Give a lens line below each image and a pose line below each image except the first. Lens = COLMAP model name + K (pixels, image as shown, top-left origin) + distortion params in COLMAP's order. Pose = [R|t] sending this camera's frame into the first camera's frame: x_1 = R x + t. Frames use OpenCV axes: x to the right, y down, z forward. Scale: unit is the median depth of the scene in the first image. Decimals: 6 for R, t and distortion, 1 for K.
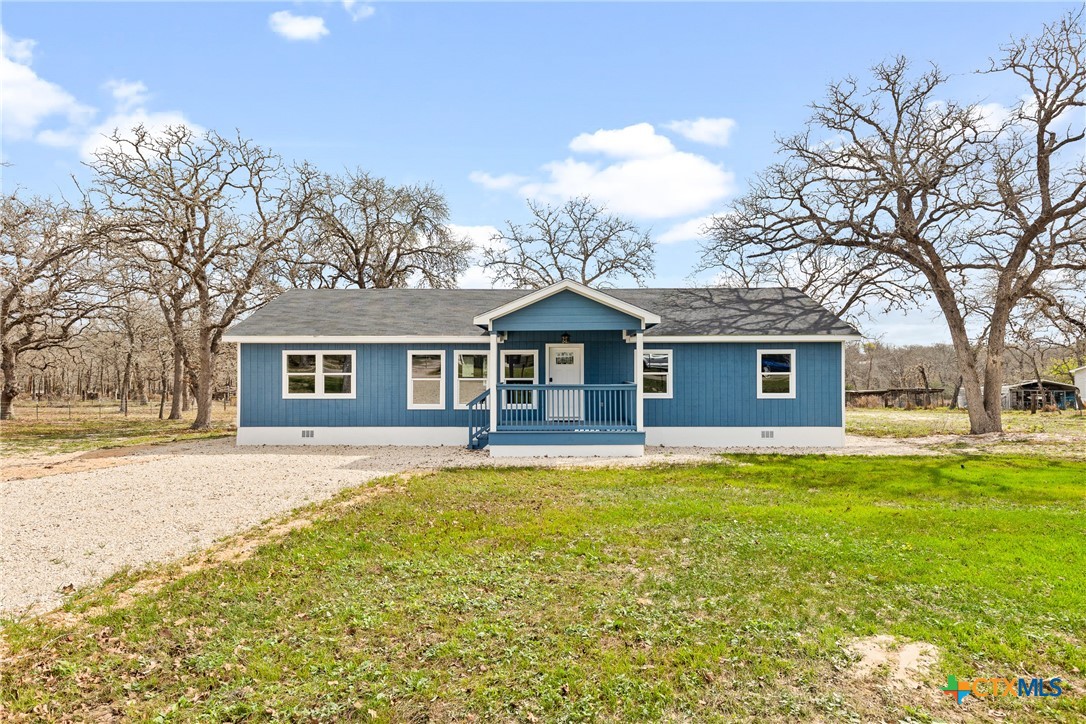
lens RADIAL K [[616.5, 0, 549.3], [0, 616.5, 365.1], [0, 0, 1]] dist [0.005572, -0.000265]
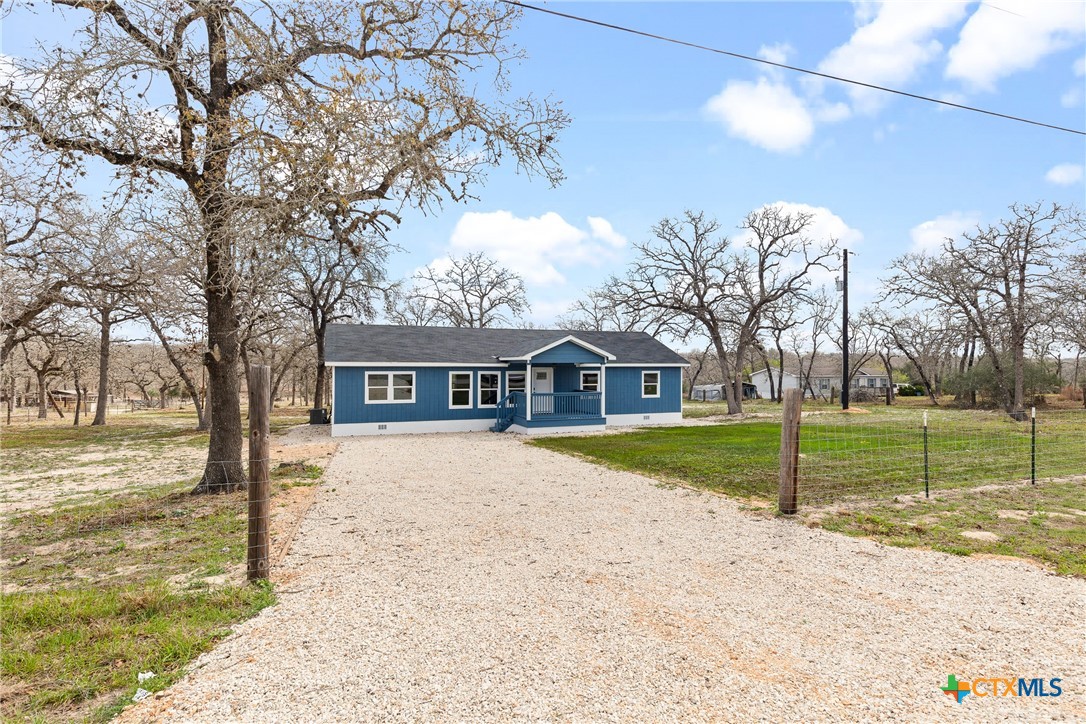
lens RADIAL K [[575.2, 0, 542.3], [0, 575.2, 368.4], [0, 0, 1]] dist [0.006809, 0.000226]
pose [[0.923145, 0.000110, 0.384451, -0.570851], [-0.003697, 0.999956, 0.008591, -0.044638], [-0.384433, -0.009352, 0.923105, -0.438301]]
